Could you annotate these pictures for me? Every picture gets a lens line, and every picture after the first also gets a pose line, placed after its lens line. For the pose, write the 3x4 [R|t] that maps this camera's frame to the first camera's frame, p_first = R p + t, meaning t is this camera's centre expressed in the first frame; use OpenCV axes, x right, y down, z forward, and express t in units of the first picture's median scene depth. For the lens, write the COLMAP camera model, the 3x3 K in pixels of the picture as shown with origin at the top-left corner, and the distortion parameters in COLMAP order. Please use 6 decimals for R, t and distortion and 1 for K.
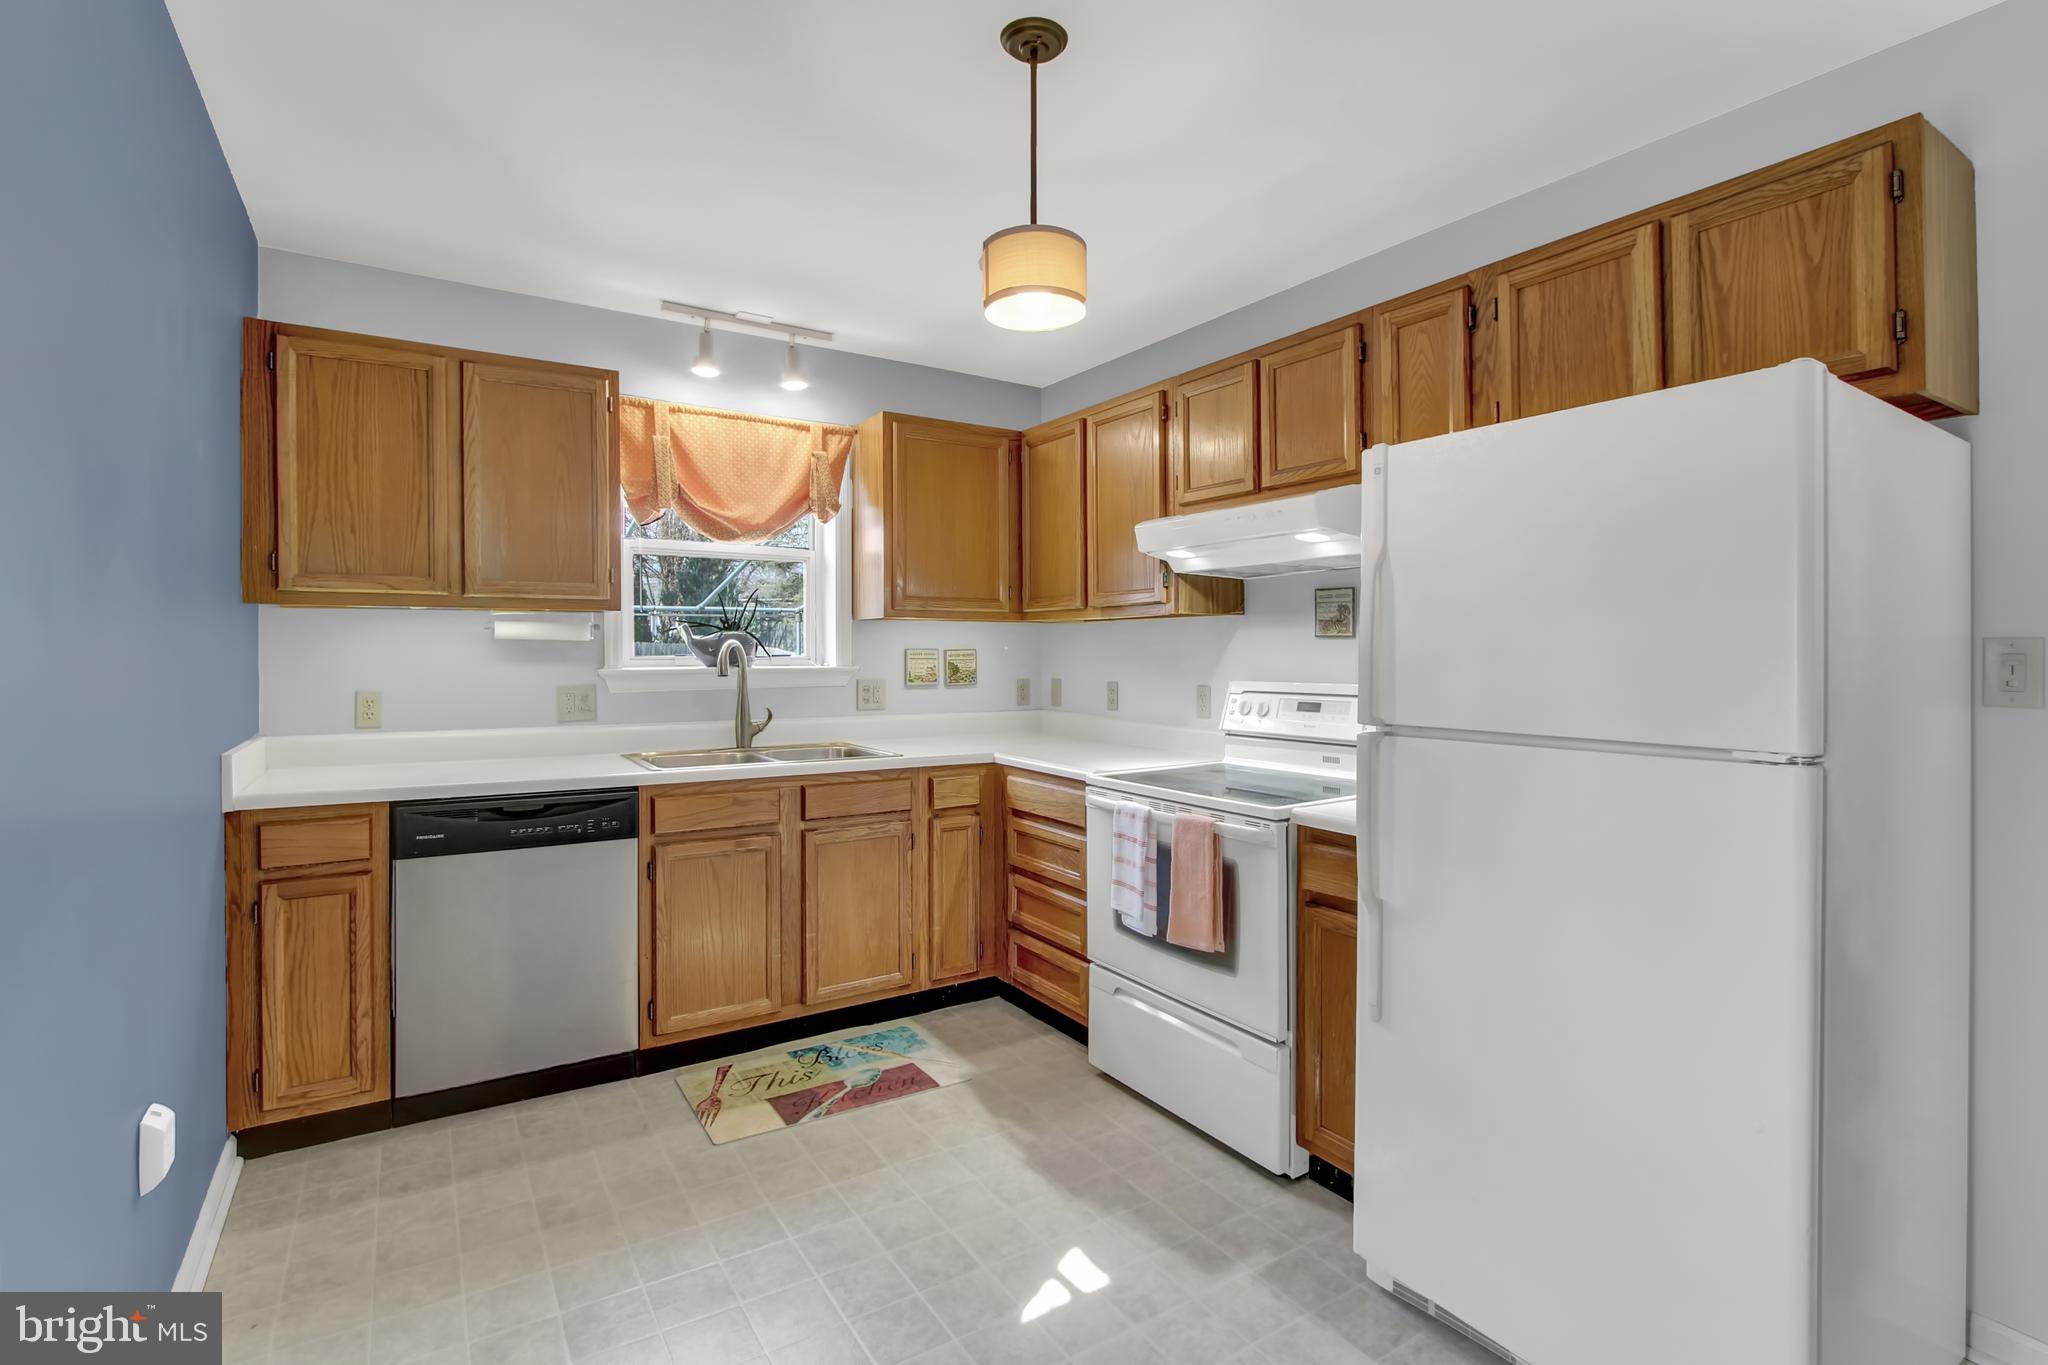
lens RADIAL K [[972.1, 0, 1035.1], [0, 972.1, 660.8], [0, 0, 1]] dist [-0.024003, 0.002216]
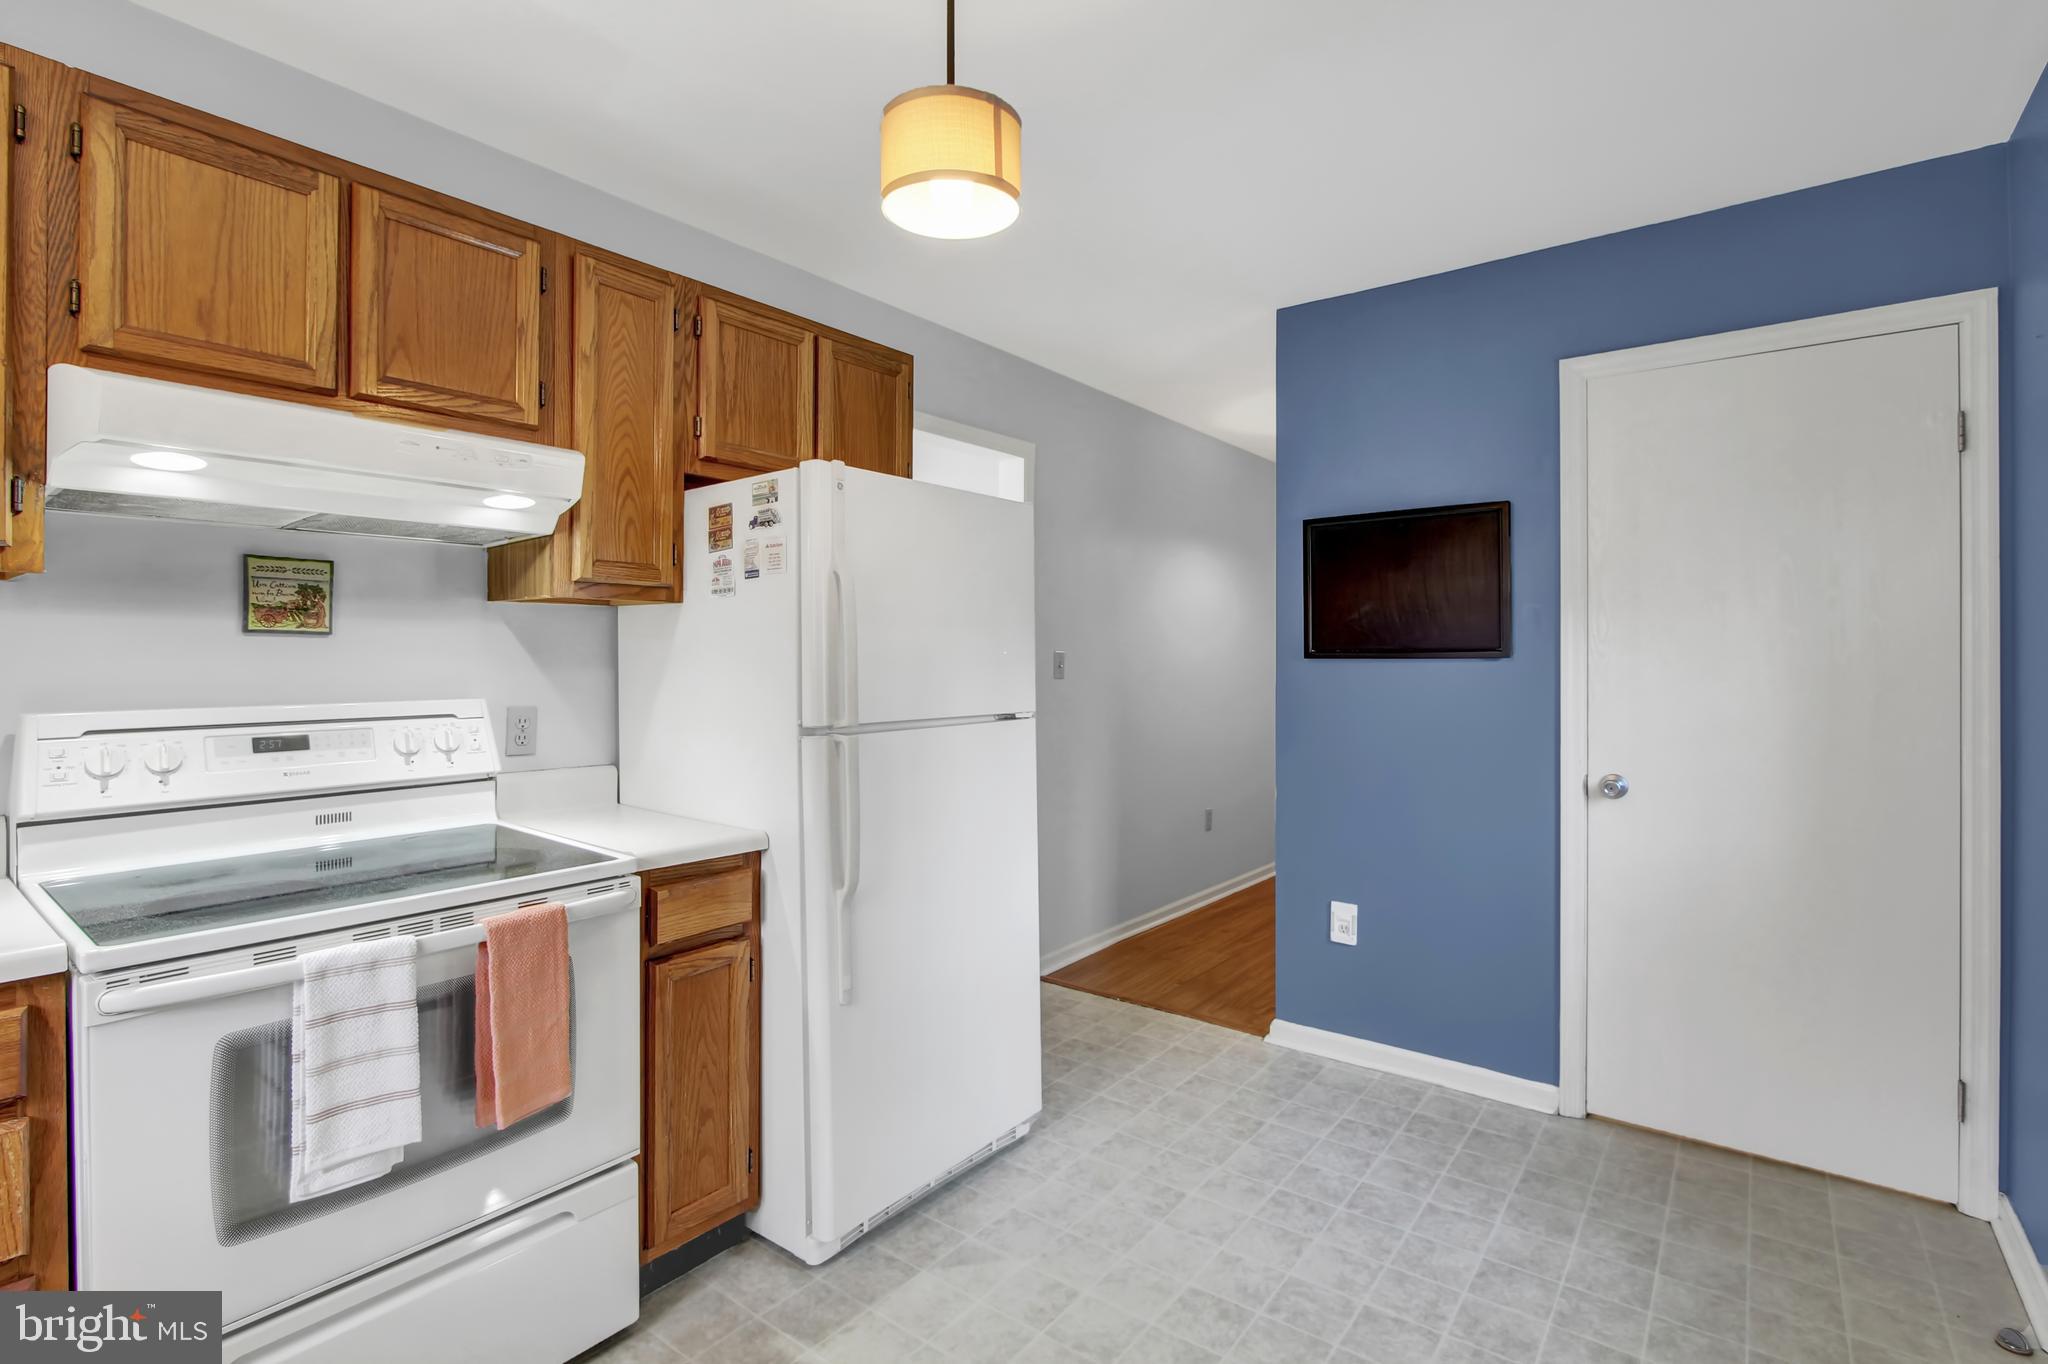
lens RADIAL K [[972.1, 0, 1031.7], [0, 972.1, 670.1], [0, 0, 1]] dist [-0.024003, 0.002216]
pose [[-0.333227, -0.017061, 0.942692, -0.501256], [0.002253, 0.999819, 0.018891, -0.011729], [-0.942844, 0.008419, -0.333128, 0.810098]]
